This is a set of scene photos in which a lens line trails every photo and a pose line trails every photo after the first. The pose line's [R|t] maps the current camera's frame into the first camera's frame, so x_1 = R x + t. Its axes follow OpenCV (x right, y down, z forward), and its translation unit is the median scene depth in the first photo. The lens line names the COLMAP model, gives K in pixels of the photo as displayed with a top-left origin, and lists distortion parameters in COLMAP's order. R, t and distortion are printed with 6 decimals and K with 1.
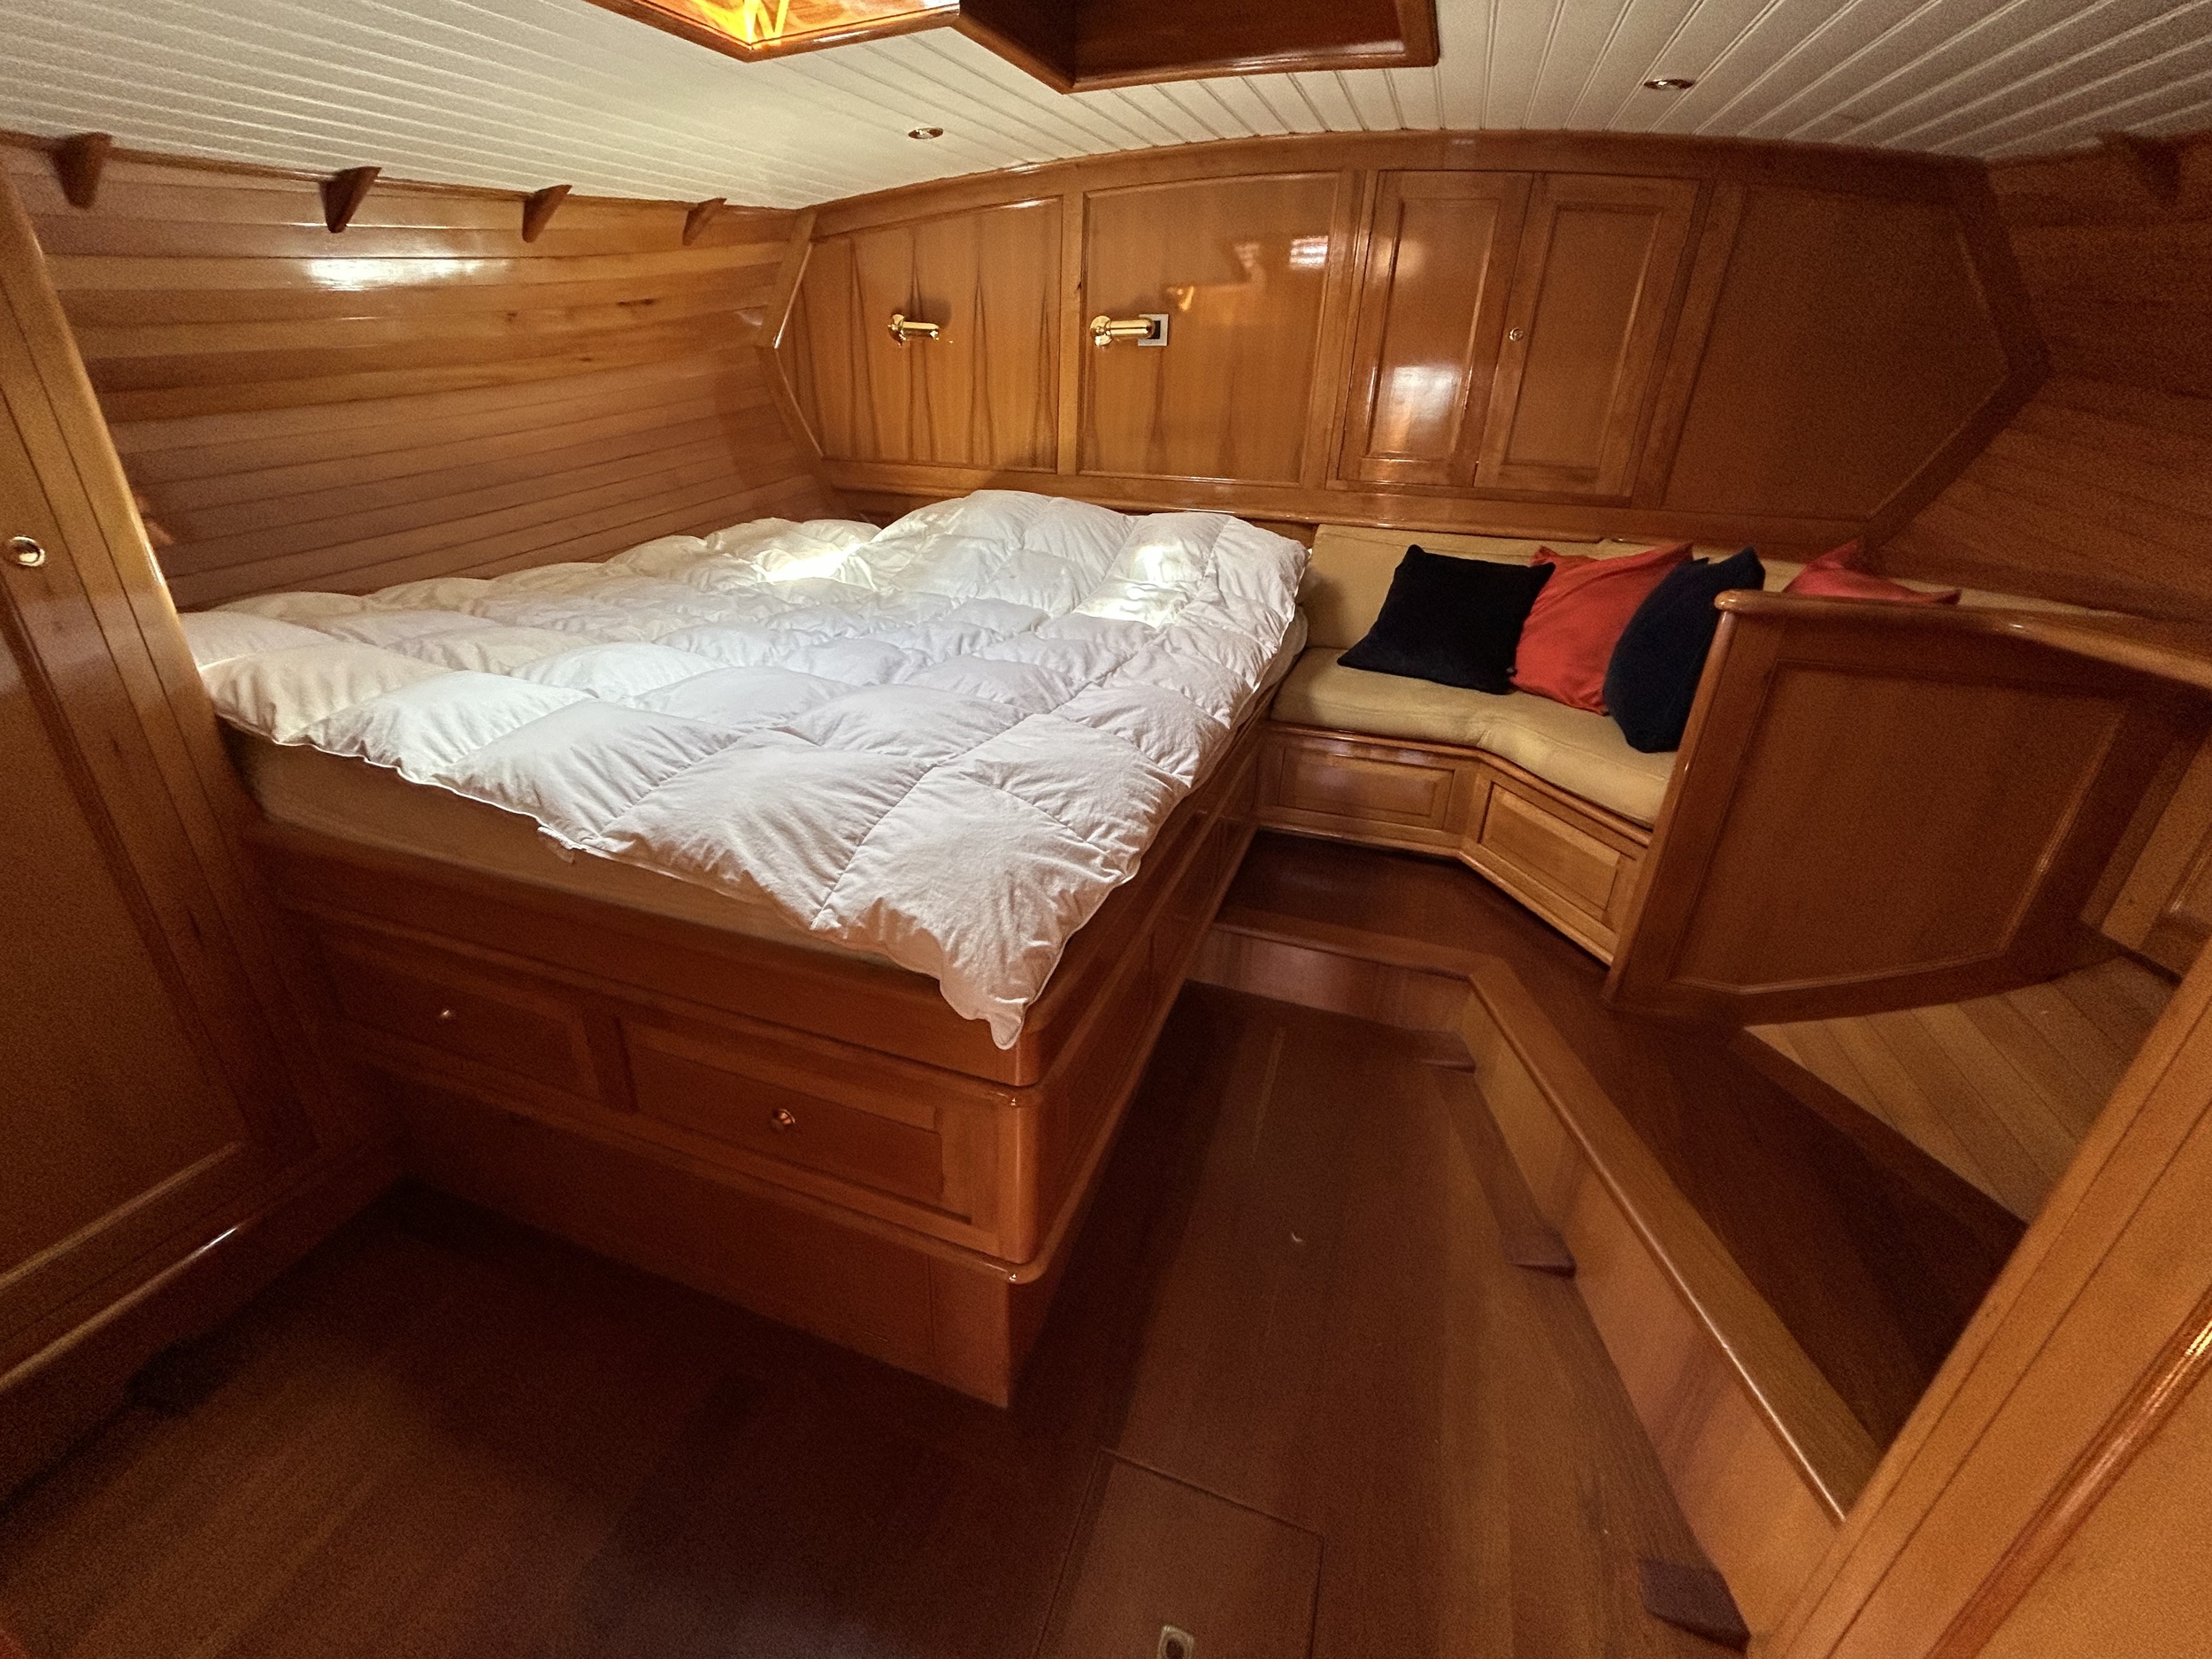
lens RADIAL K [[884.9, 0, 1103.9], [0, 884.9, 824.5], [0, 0, 1]] dist [-0.005874, -0.000340]
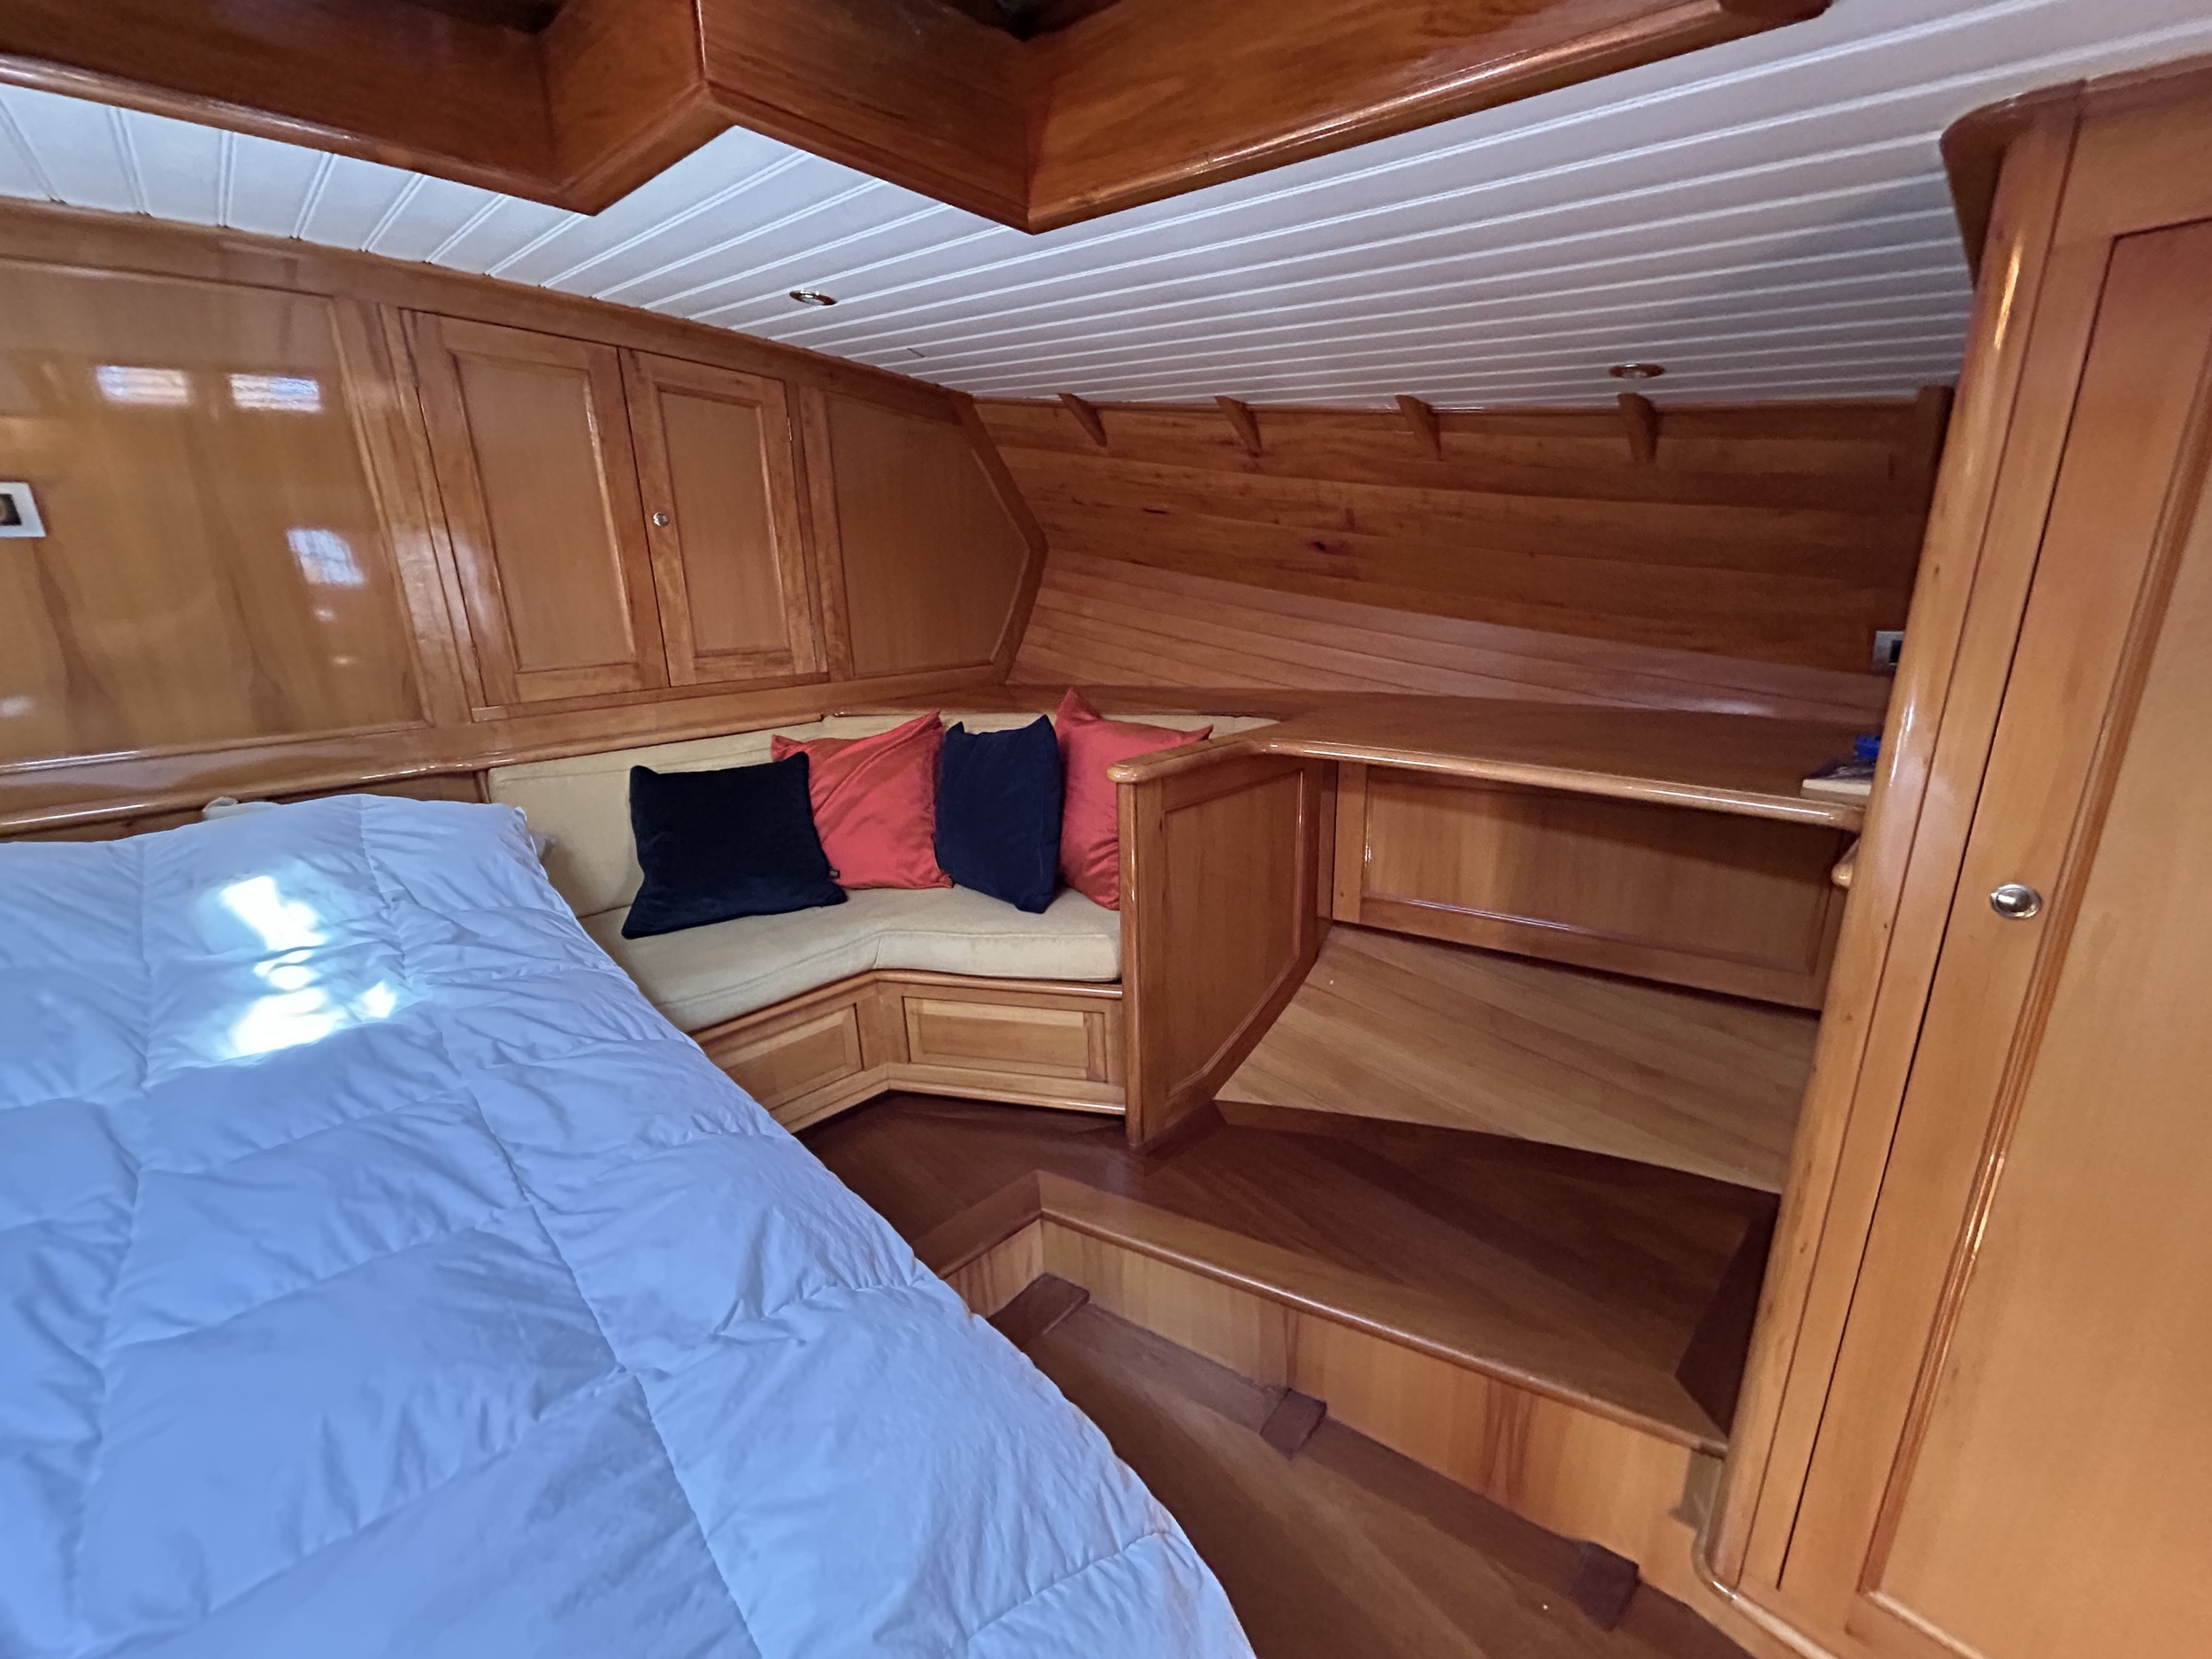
lens RADIAL K [[884.9, 0, 1103.9], [0, 884.9, 824.5], [0, 0, 1]] dist [-0.005874, -0.000340]
pose [[0.464652, -0.291239, 0.836228, -0.164708], [0.400416, 0.911403, 0.094929, -0.209105], [-0.789788, 0.290730, 0.540102, 0.297931]]
